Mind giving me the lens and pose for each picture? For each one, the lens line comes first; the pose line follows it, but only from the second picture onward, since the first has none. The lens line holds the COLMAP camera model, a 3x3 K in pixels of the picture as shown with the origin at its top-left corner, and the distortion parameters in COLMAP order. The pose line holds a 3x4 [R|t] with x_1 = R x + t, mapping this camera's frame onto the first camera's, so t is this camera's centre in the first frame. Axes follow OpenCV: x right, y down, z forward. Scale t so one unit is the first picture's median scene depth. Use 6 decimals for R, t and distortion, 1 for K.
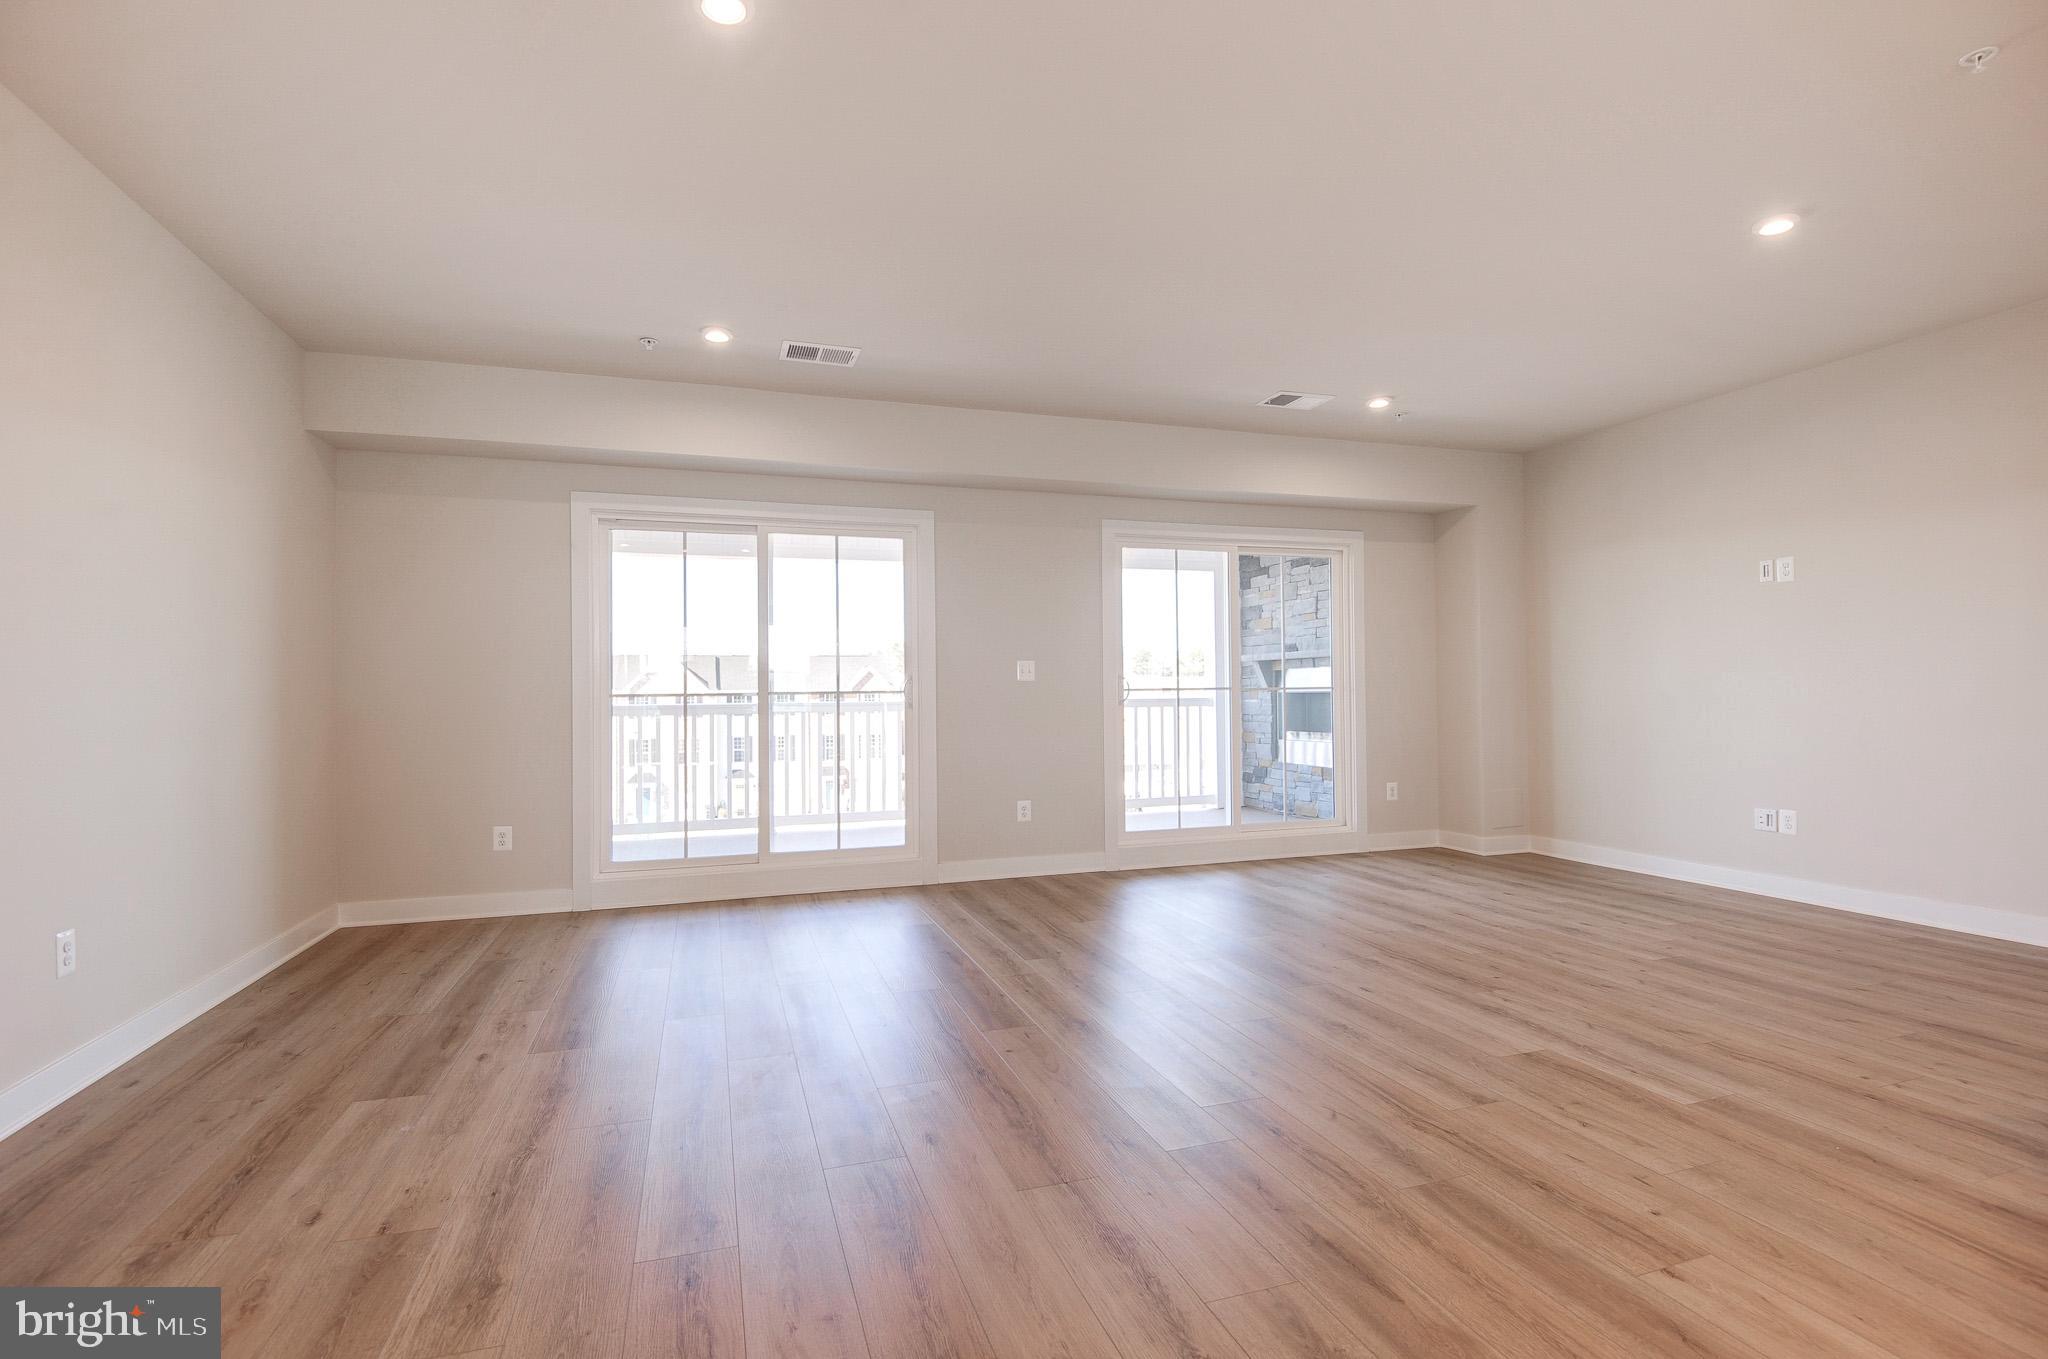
lens RADIAL K [[984.7, 0, 1056.4], [0, 984.7, 694.3], [0, 0, 1]] dist [-0.005768, -0.006124]
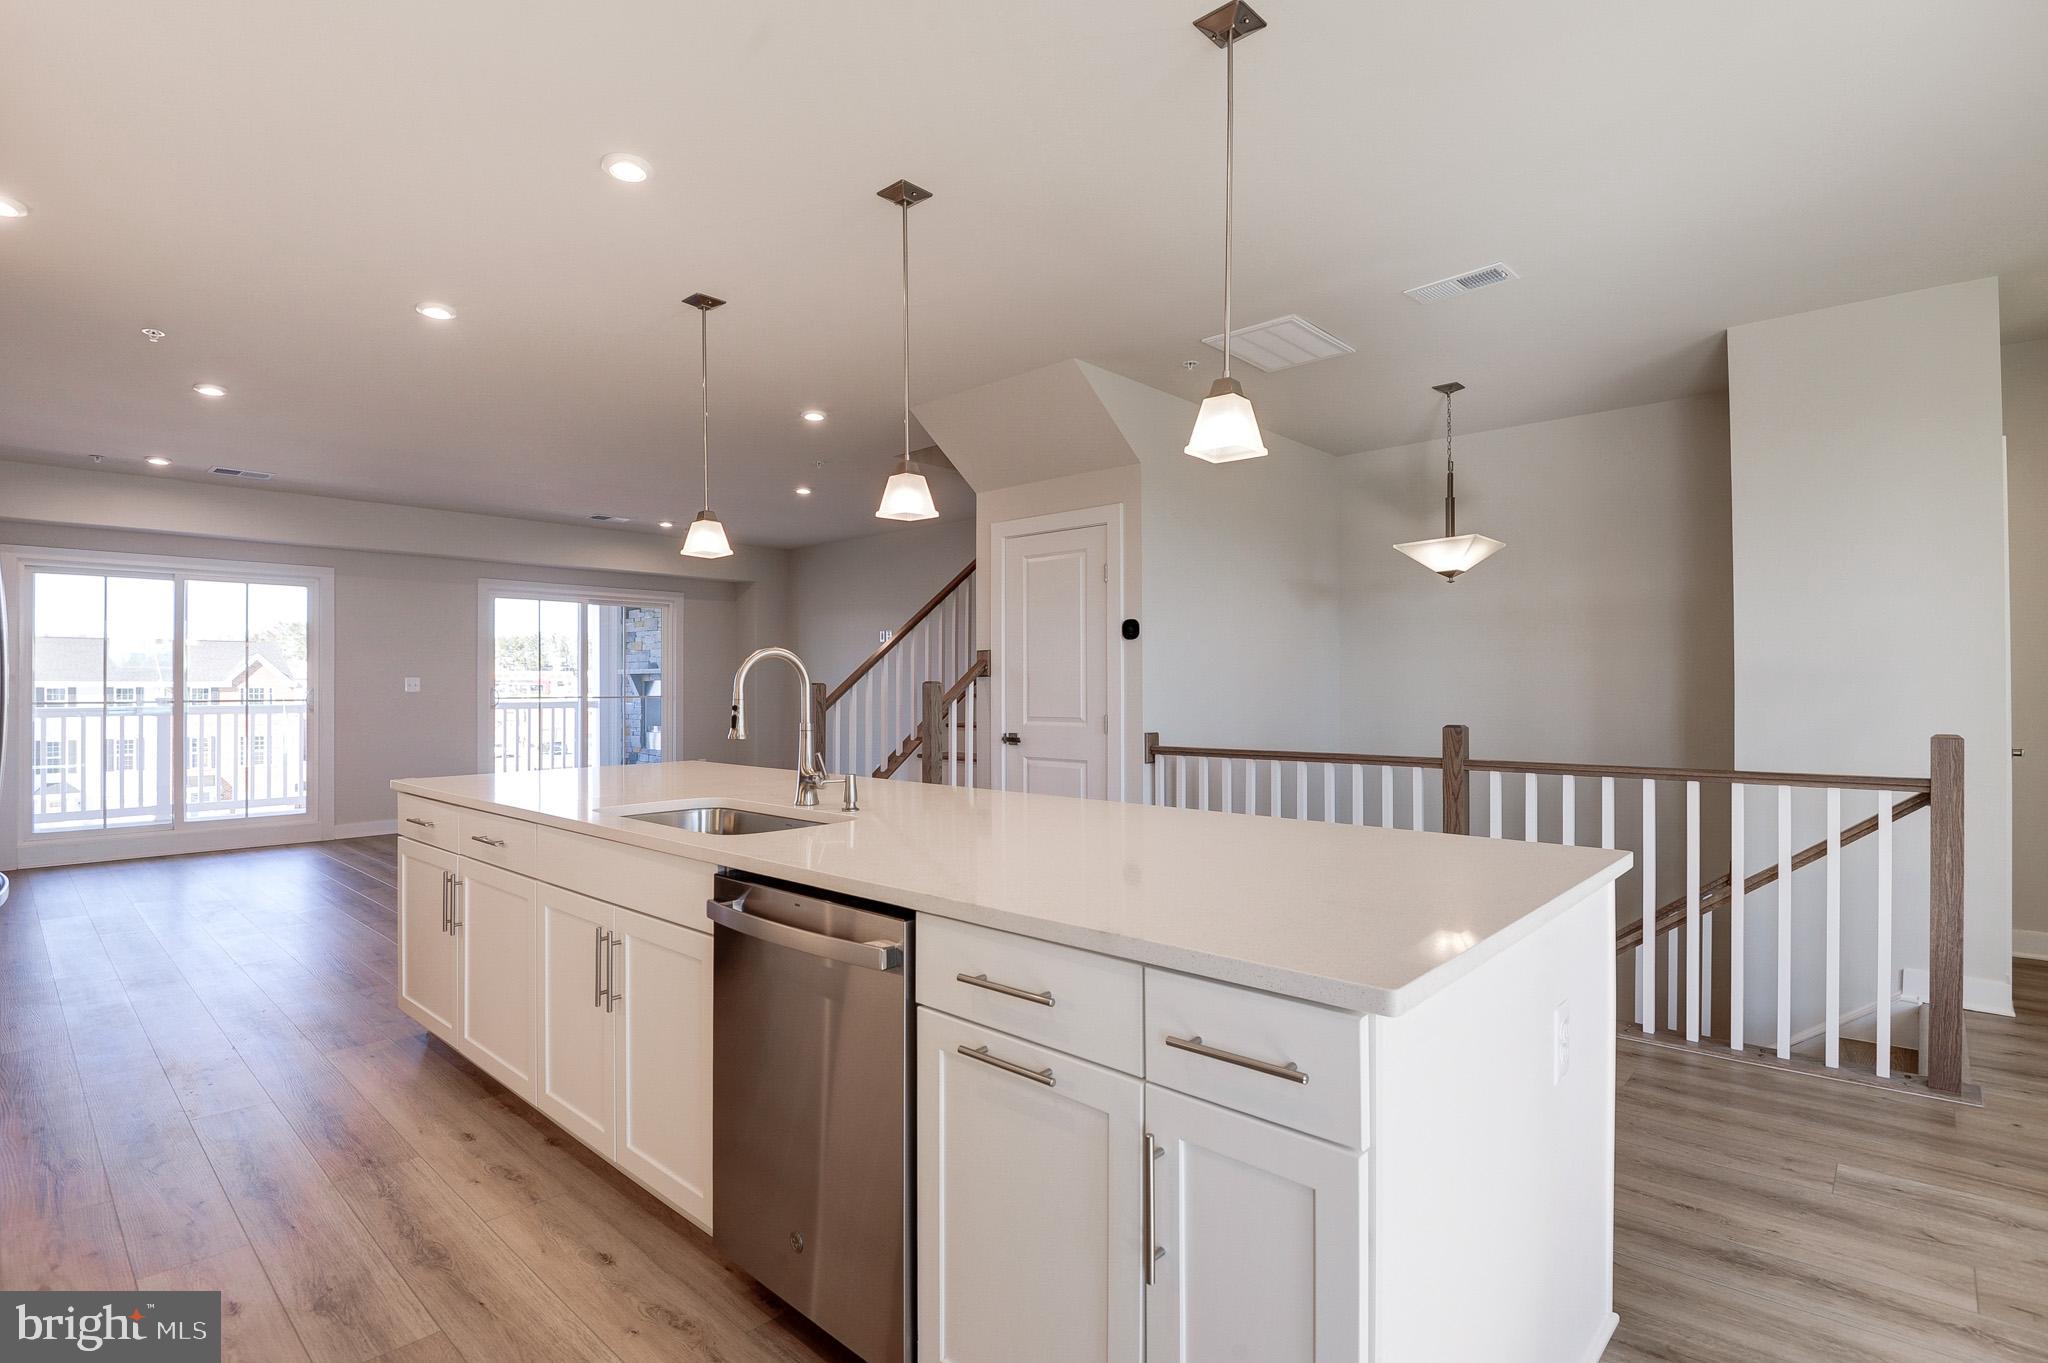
lens RADIAL K [[984.7, 0, 1053.2], [0, 984.7, 684.6], [0, 0, 1]] dist [-0.005768, -0.006124]
pose [[0.878284, 0.008423, 0.478066, 0.091854], [-0.005868, 0.999959, -0.006838, -0.017501], [-0.478104, 0.003200, 0.878297, -0.601651]]
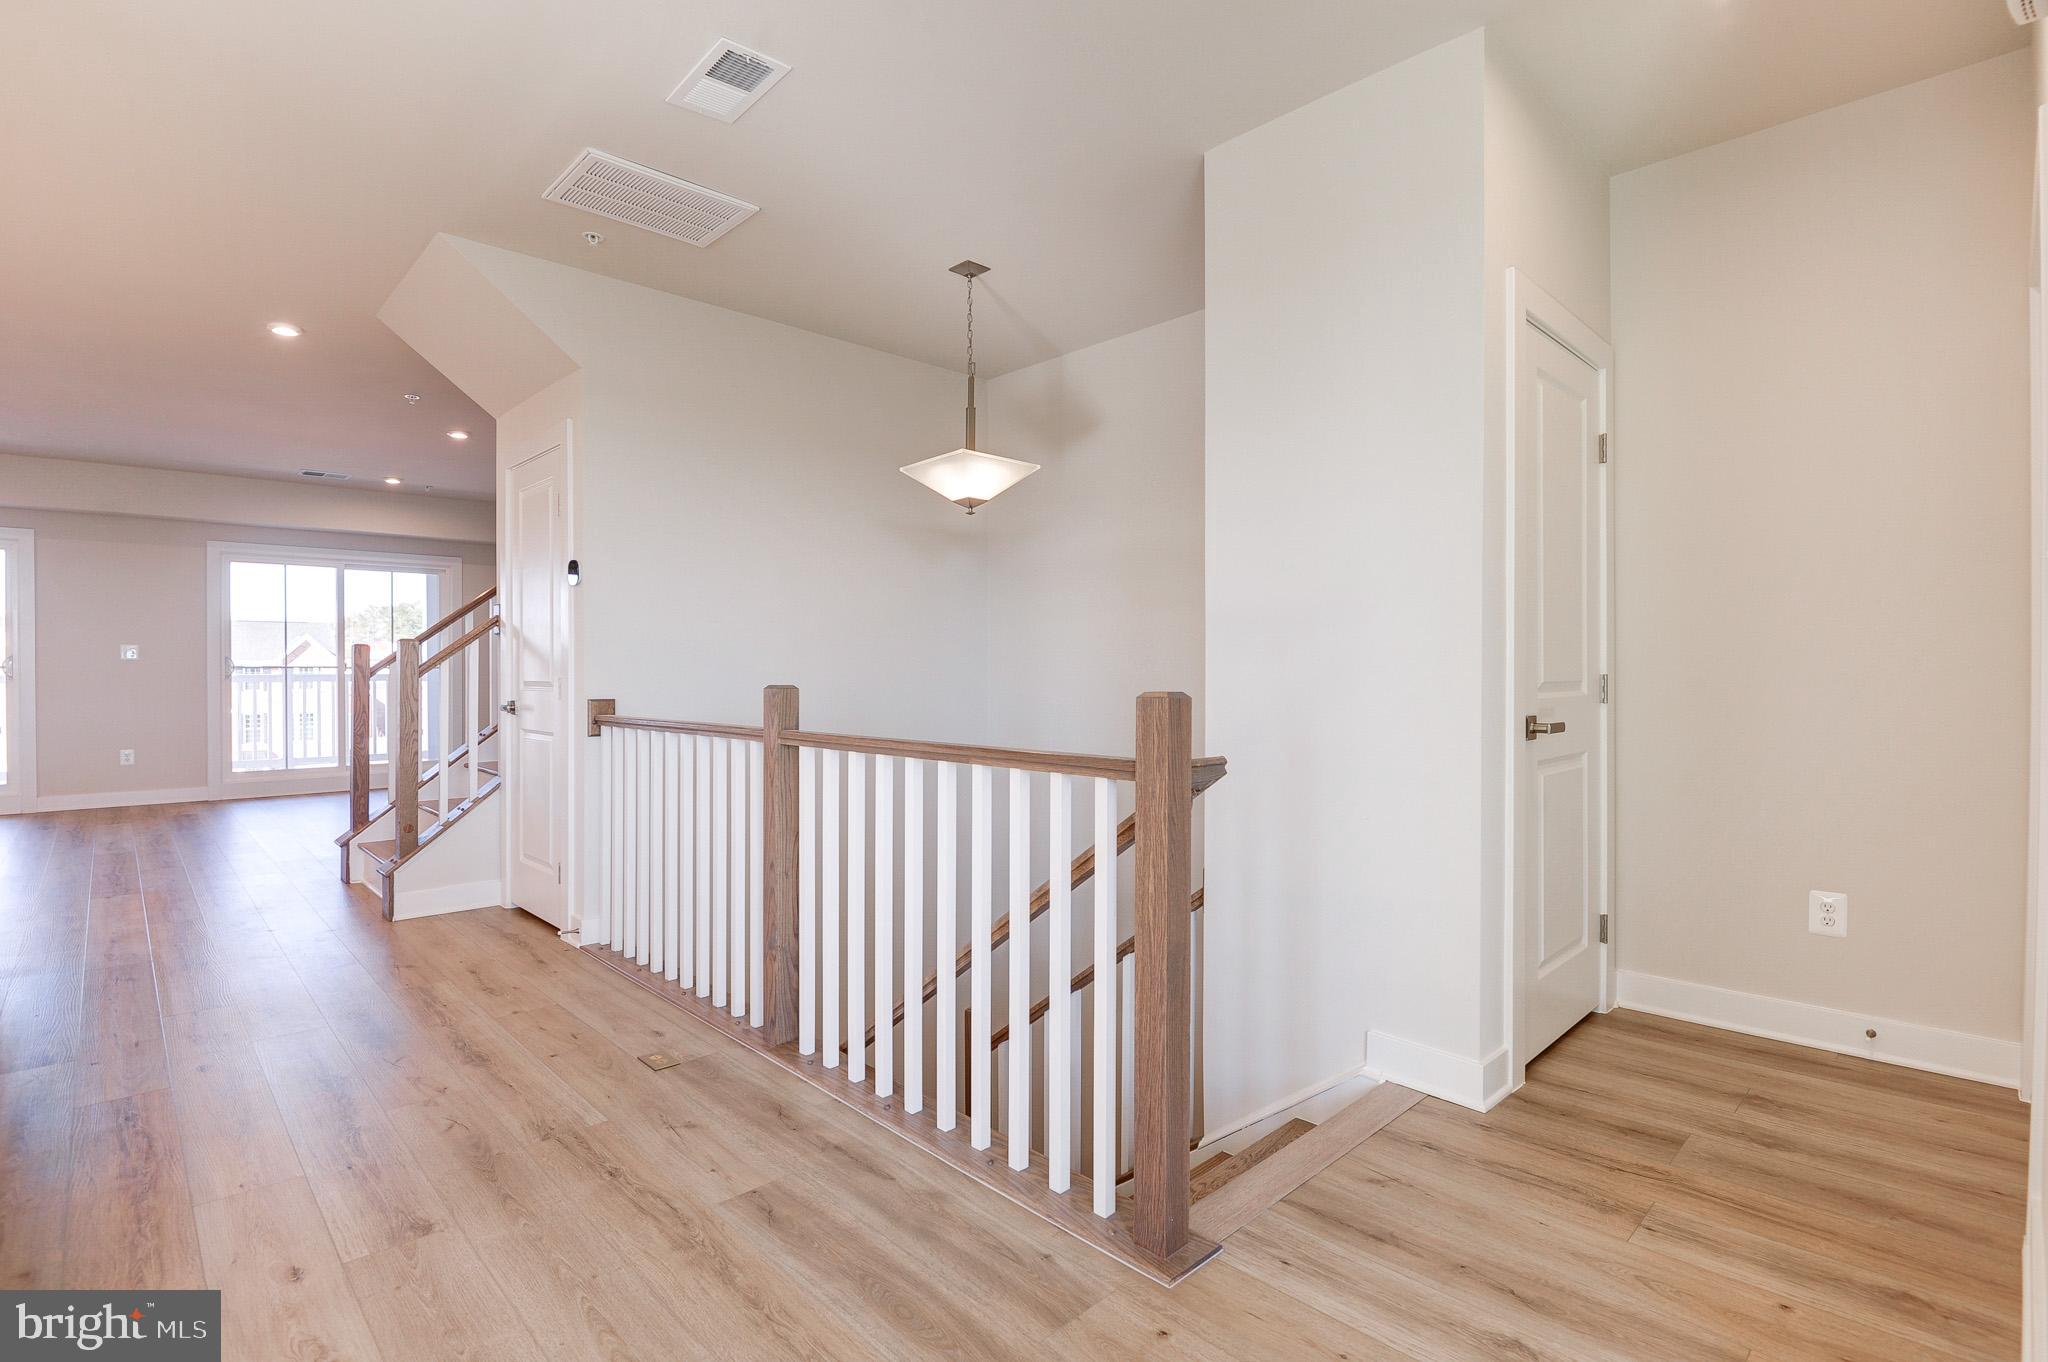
lens RADIAL K [[984.7, 0, 1060.6], [0, 984.7, 675.1], [0, 0, 1]] dist [-0.005768, -0.006124]
pose [[0.910385, 0.007848, 0.413689, 0.531283], [-0.009126, 0.999958, 0.001113, -0.004706], [-0.413662, -0.004789, 0.910418, -0.656992]]
